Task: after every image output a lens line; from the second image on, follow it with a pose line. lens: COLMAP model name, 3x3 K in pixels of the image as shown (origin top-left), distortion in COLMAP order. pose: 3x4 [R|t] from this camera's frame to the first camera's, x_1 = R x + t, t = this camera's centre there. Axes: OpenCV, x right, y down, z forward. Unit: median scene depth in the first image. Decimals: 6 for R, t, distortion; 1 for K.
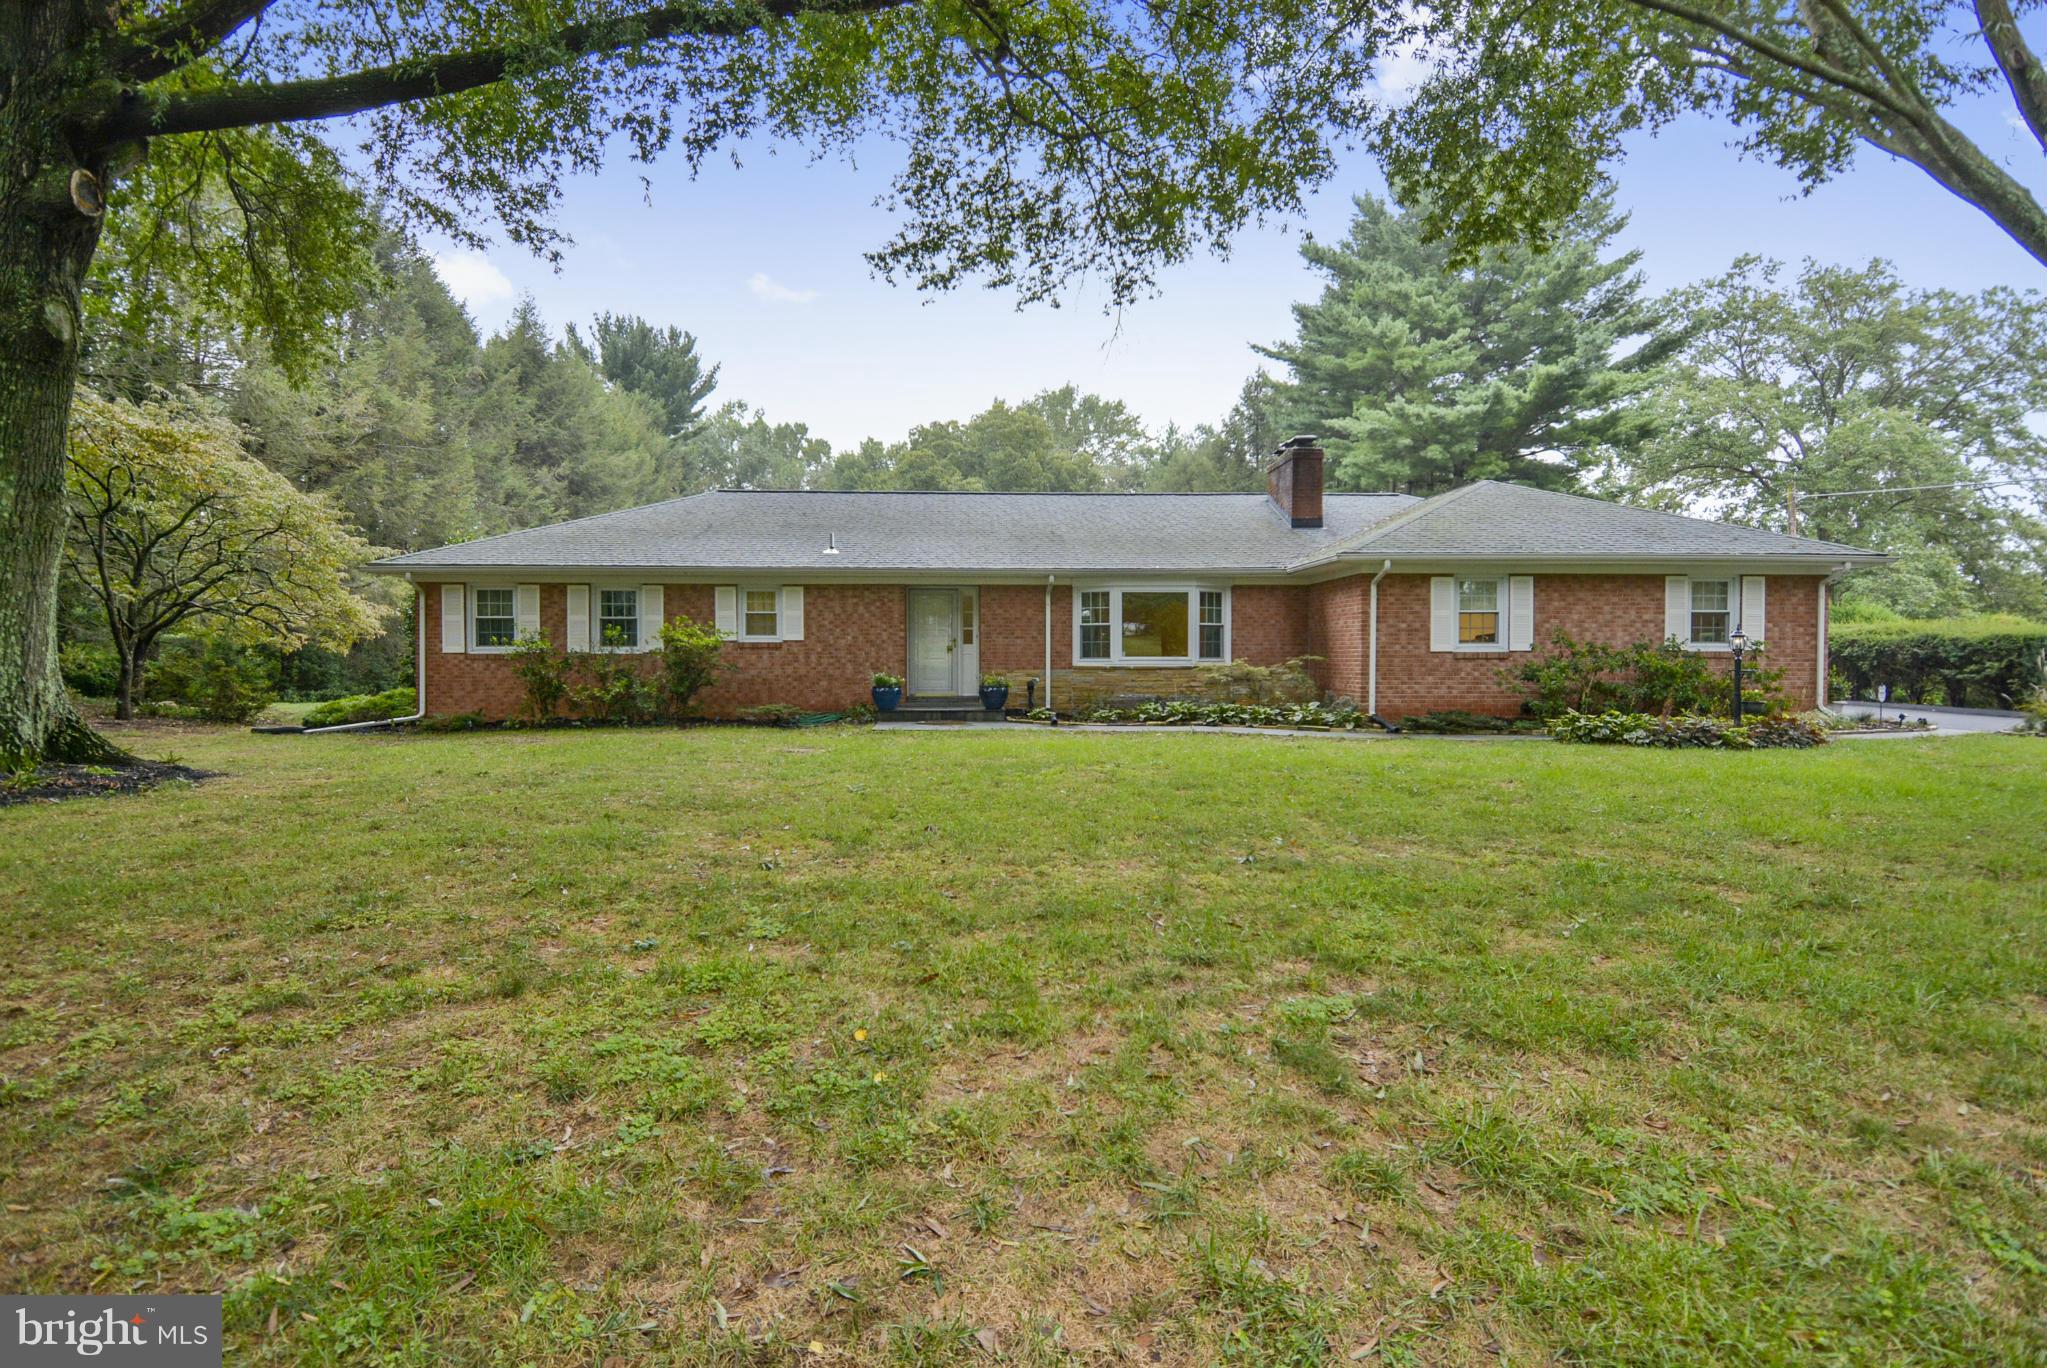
lens RADIAL K [[1095.6, 0, 1030.9], [0, 1095.6, 684.9], [0, 0, 1]] dist [0.017219, -0.020982]
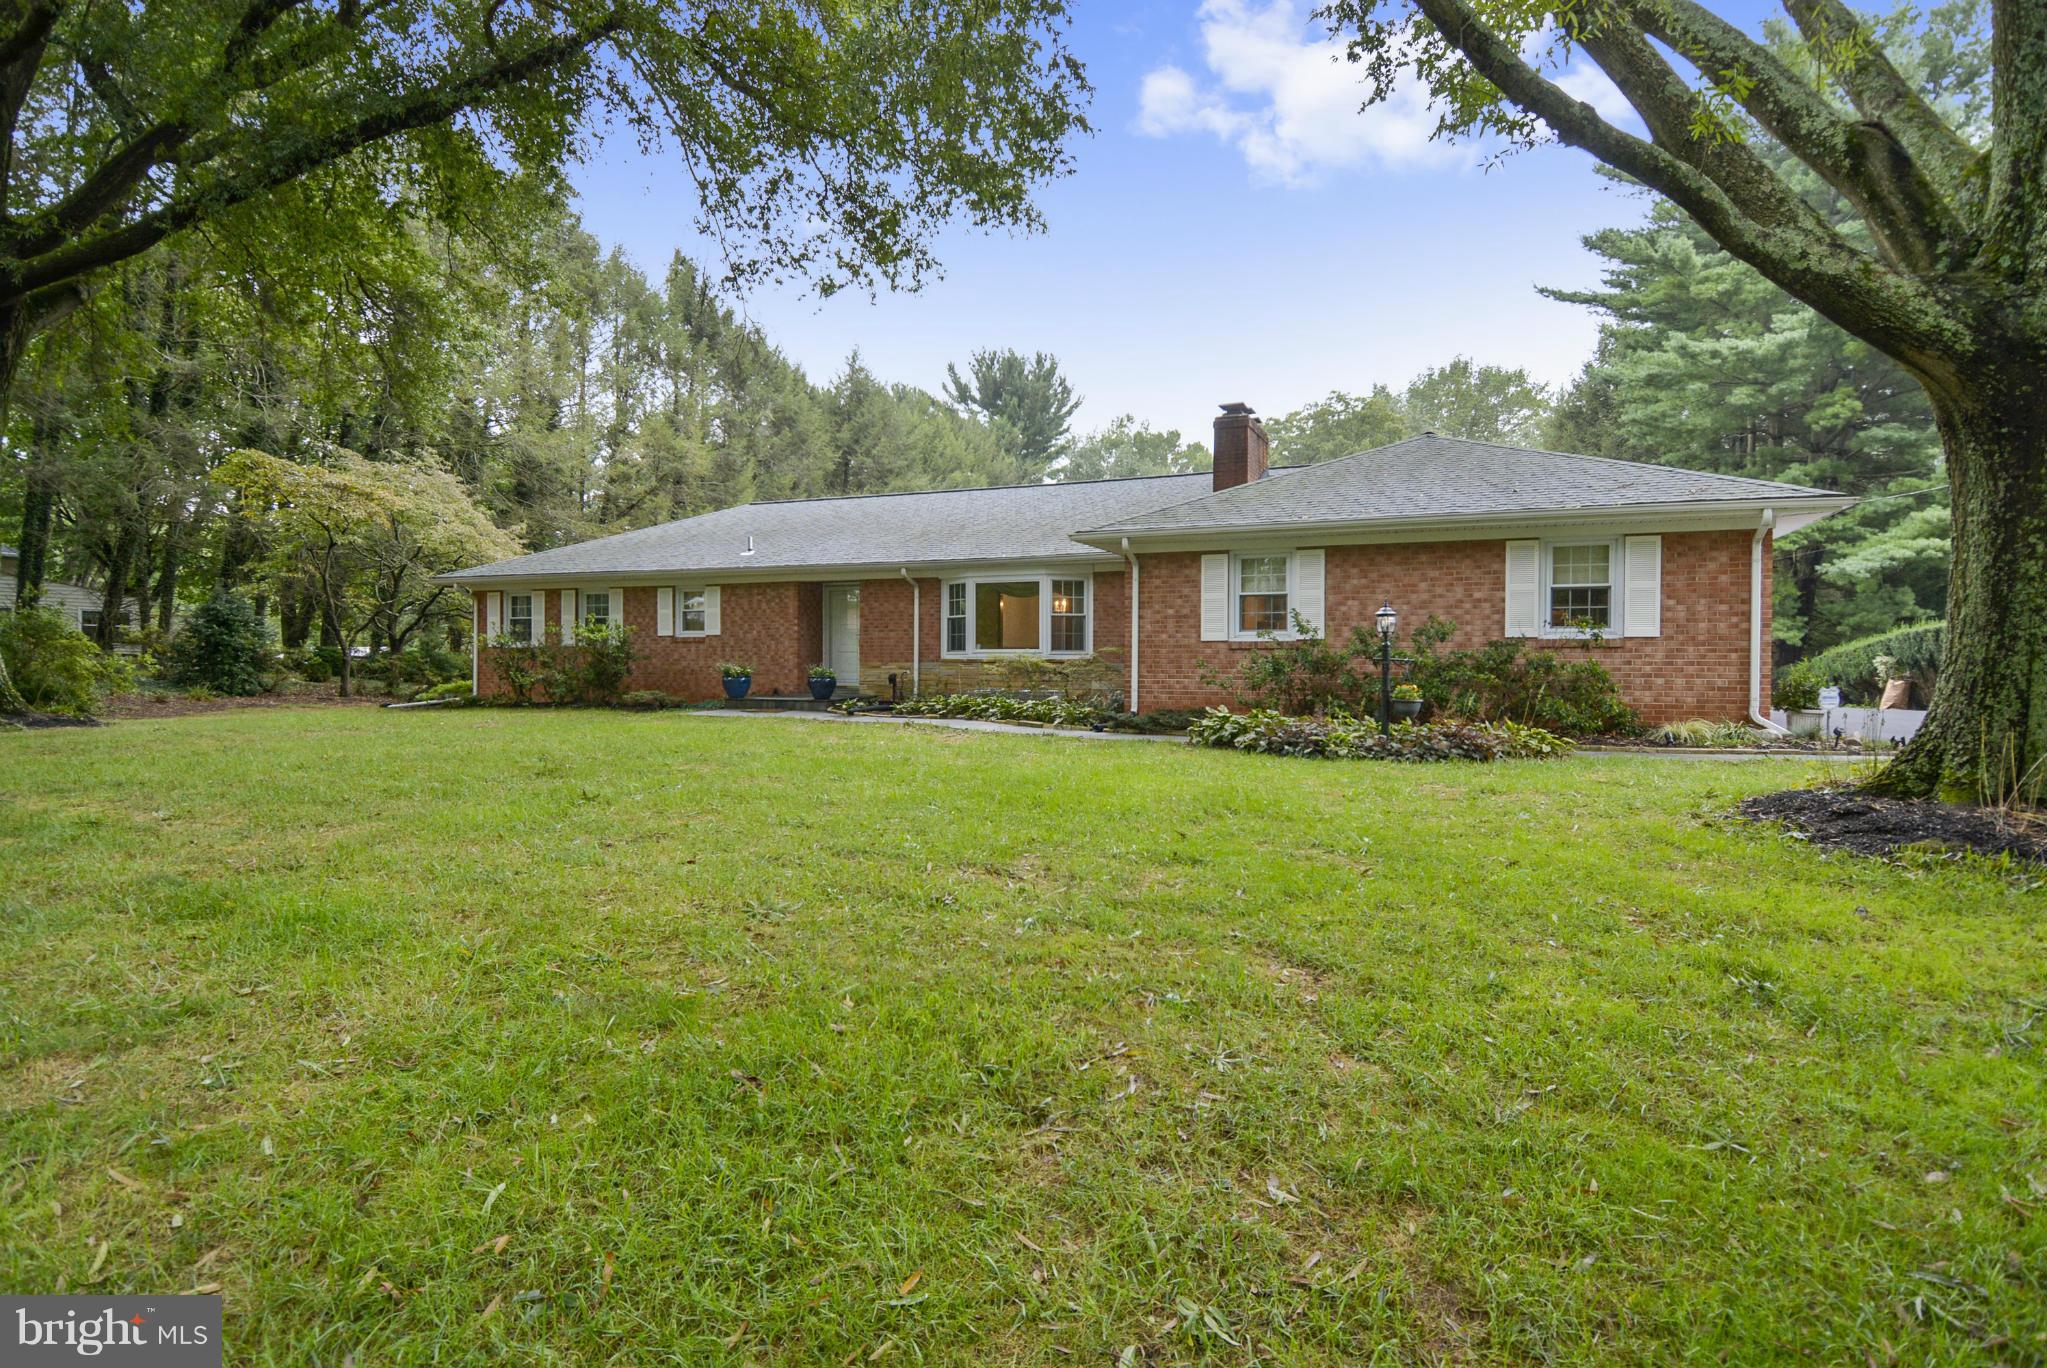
lens RADIAL K [[1095.6, 0, 1030.2], [0, 1095.6, 675.5], [0, 0, 1]] dist [0.017219, -0.020982]
pose [[0.888380, 0.009678, -0.459008, 0.574040], [-0.016033, 0.999822, -0.009950, 0.006518], [0.458830, 0.016198, 0.888377, 0.156856]]
